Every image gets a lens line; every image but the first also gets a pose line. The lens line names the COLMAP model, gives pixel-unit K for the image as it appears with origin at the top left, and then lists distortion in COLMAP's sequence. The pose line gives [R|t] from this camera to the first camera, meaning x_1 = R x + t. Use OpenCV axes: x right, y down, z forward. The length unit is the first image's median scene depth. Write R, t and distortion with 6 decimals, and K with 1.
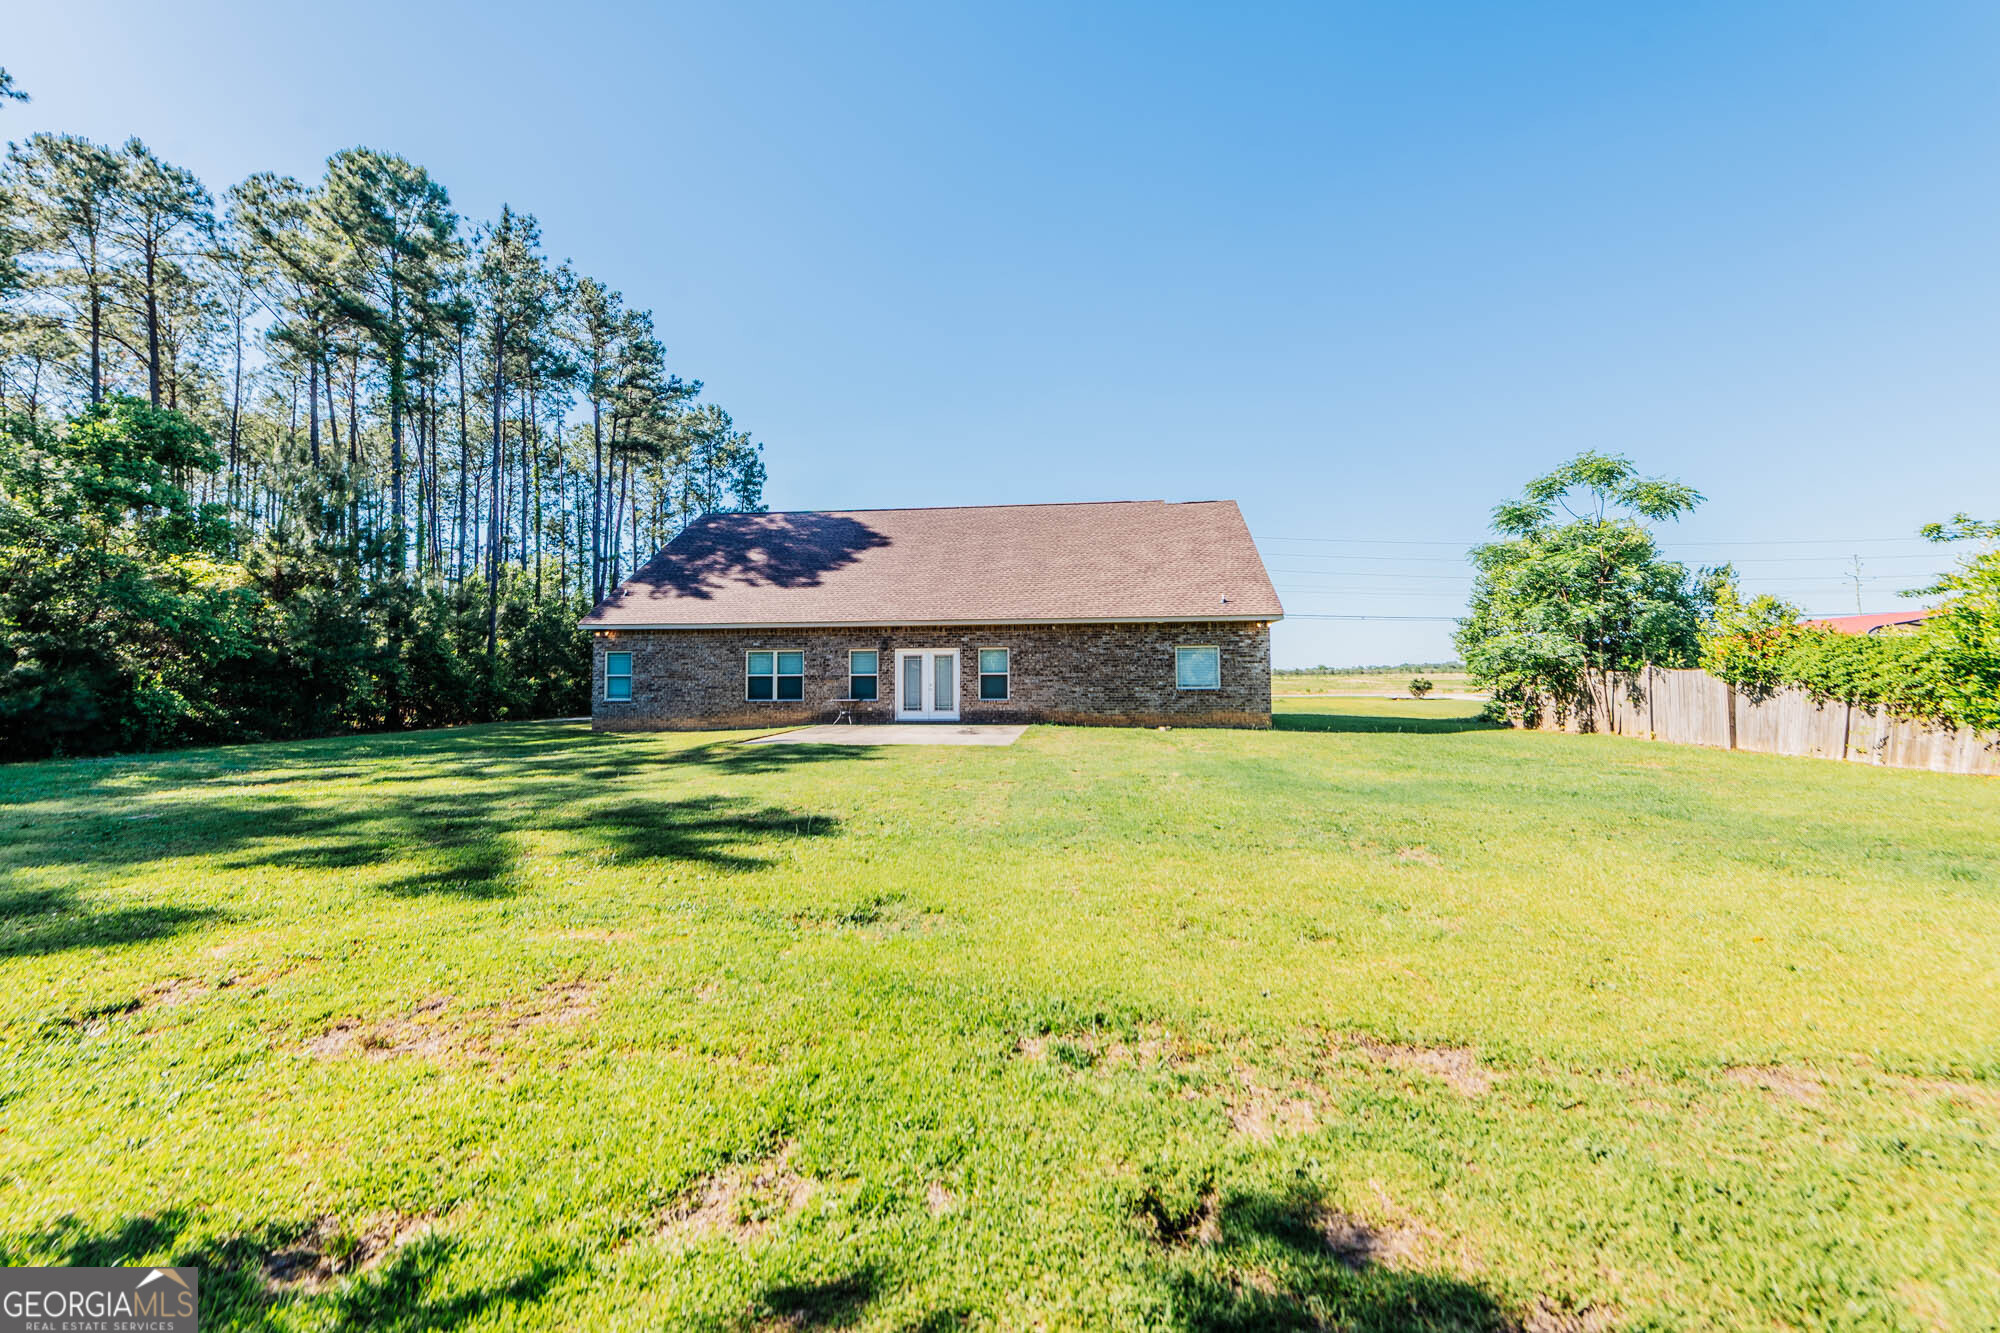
lens RADIAL K [[785.9, 0, 996.0], [0, 785.9, 662.9], [0, 0, 1]] dist [0.012001, -0.002739]
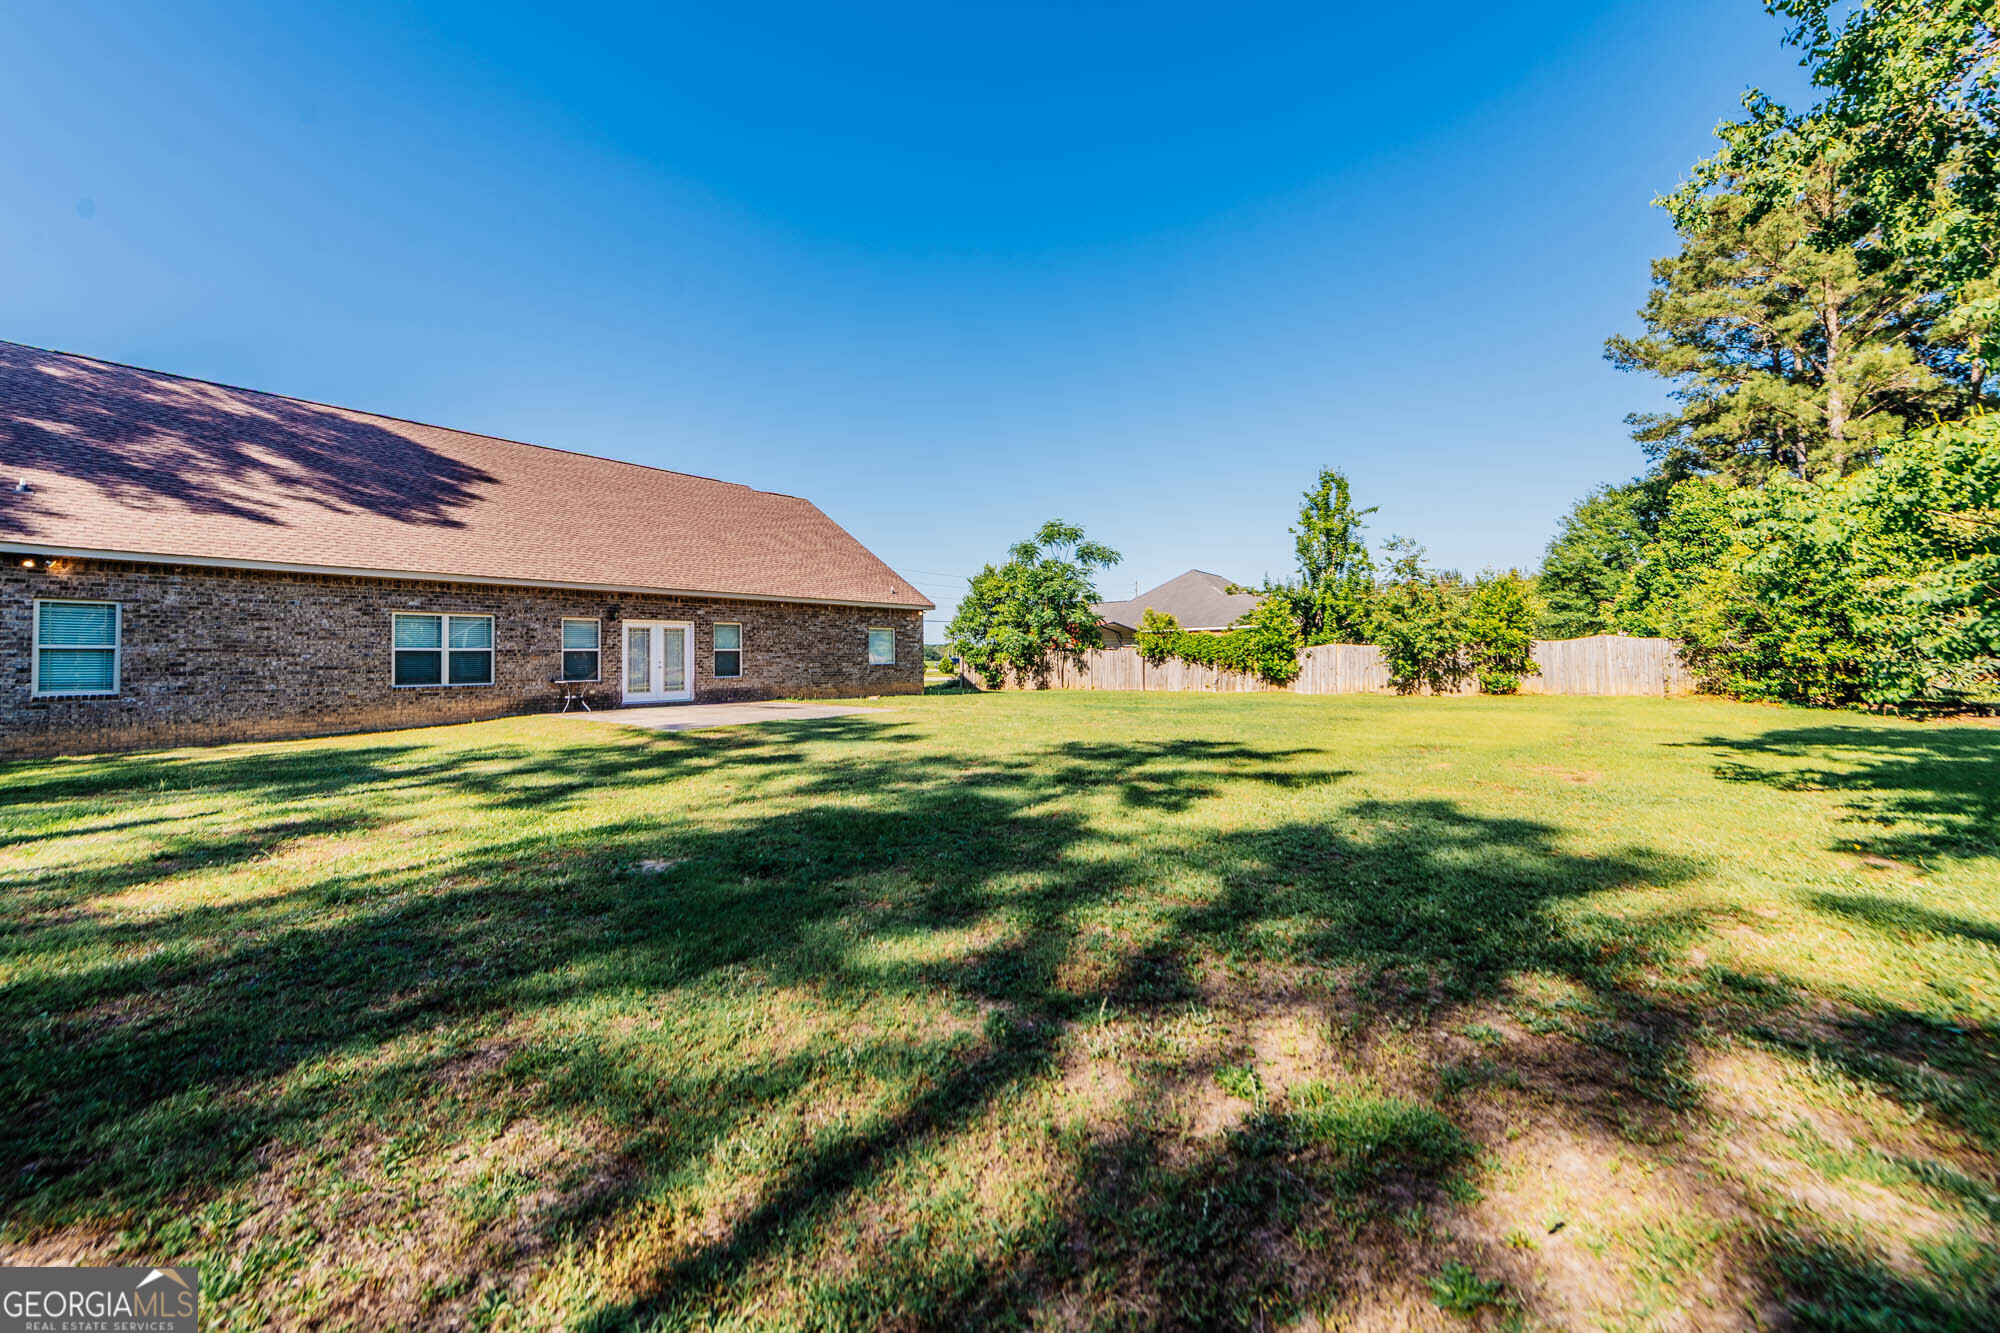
lens RADIAL K [[785.9, 0, 1016.3], [0, 785.9, 654.2], [0, 0, 1]] dist [0.012001, -0.002739]
pose [[0.515409, 0.004996, 0.856930, -0.637469], [-0.006697, 0.999976, -0.001803, 0.018281], [-0.856918, -0.004810, 0.515430, 0.206327]]
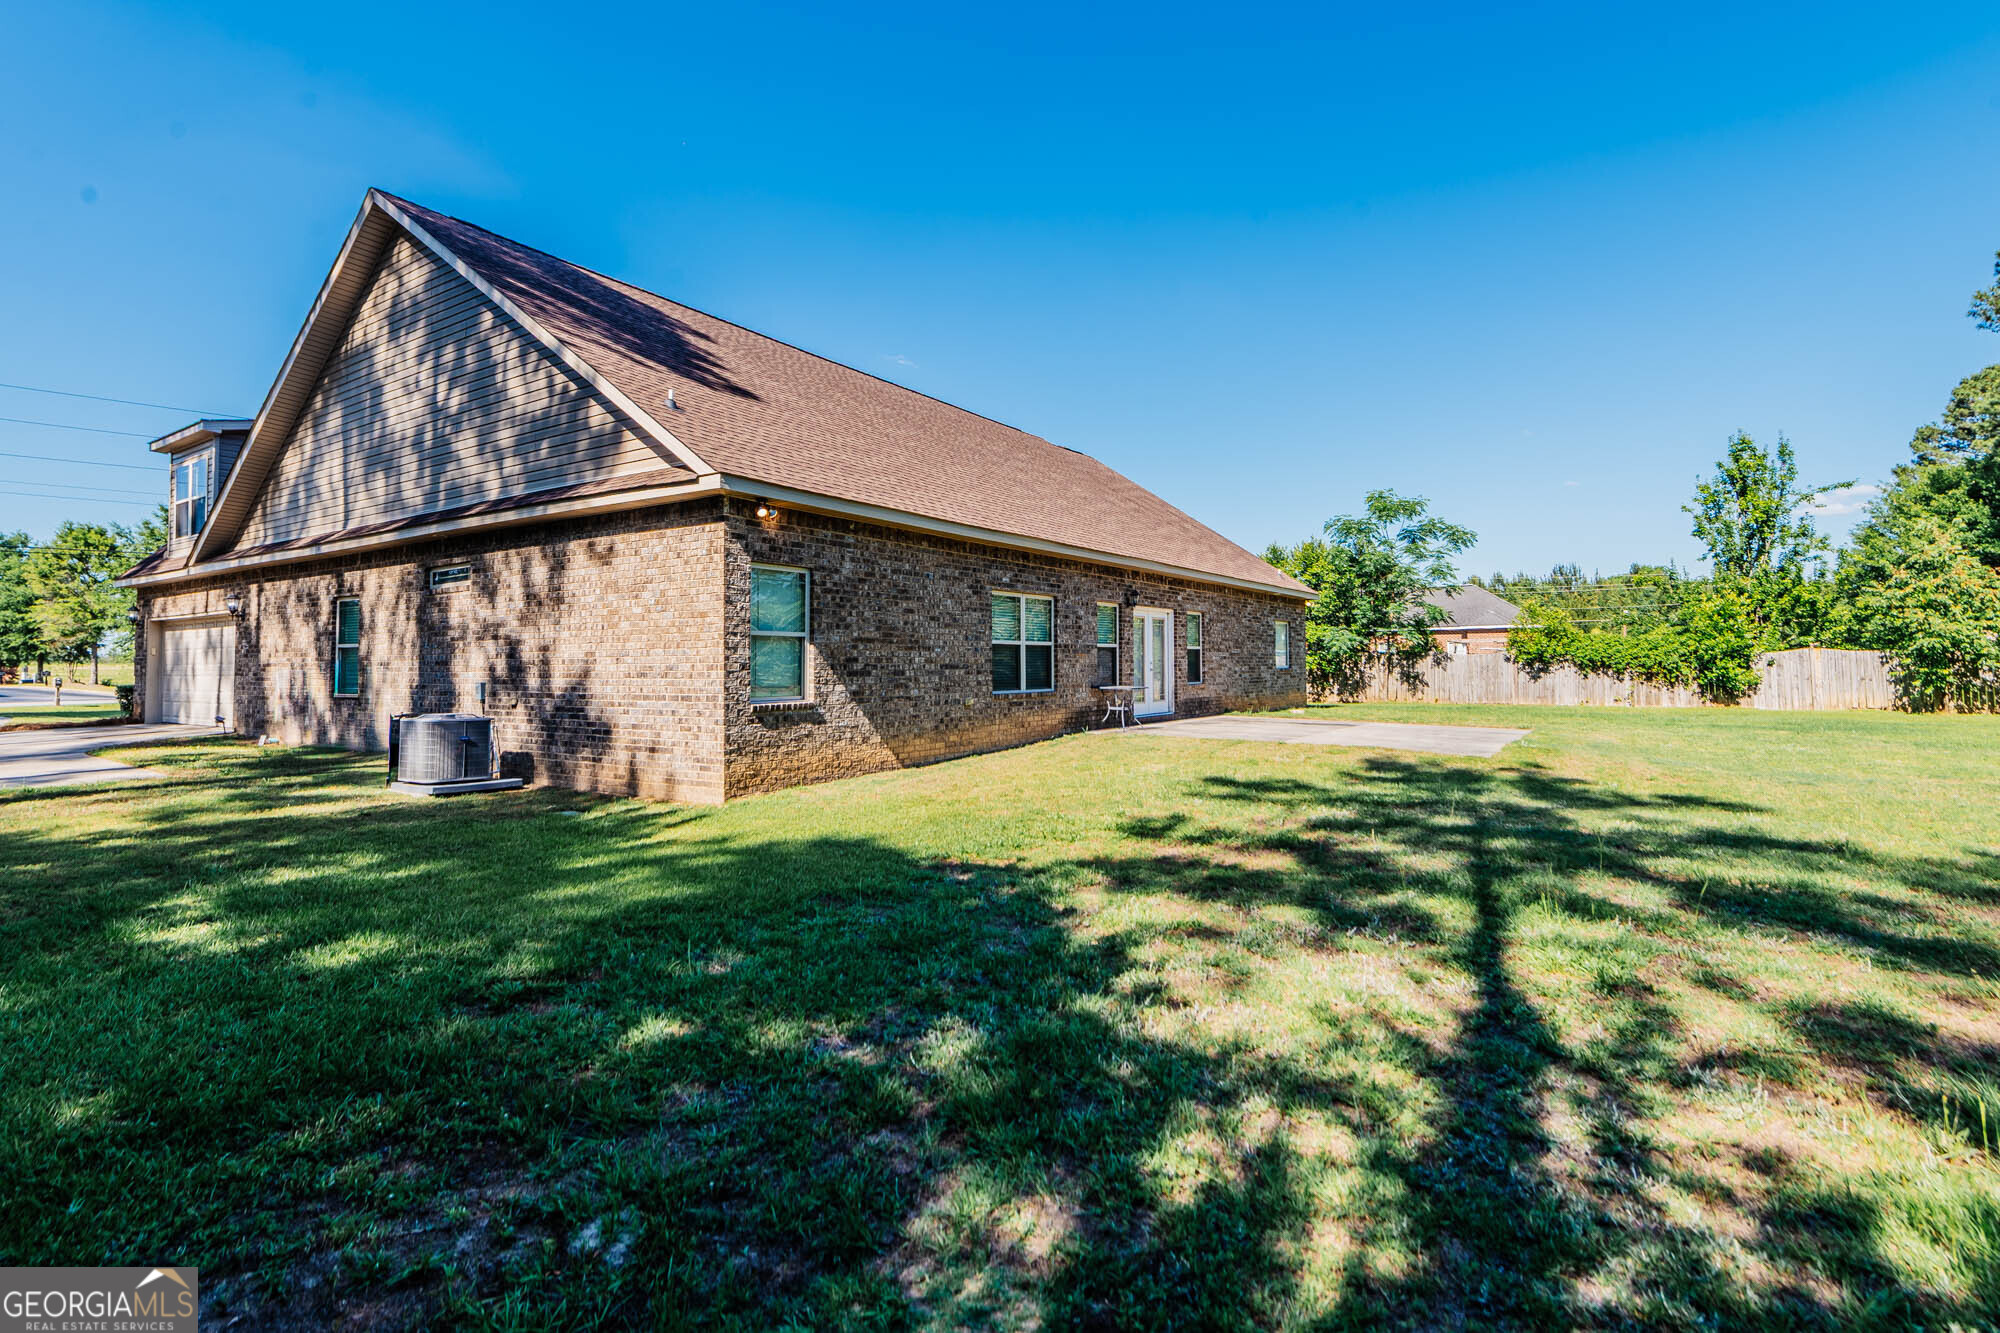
lens RADIAL K [[926.6, 0, 994.9], [0, 926.6, 652.3], [0, 0, 1]] dist [0.000061, 0.000027]
pose [[0.485844, 0.013897, 0.873935, -0.840193], [-0.020856, 0.999773, -0.004303, 0.025548], [-0.873797, -0.016136, 0.486024, 0.739139]]
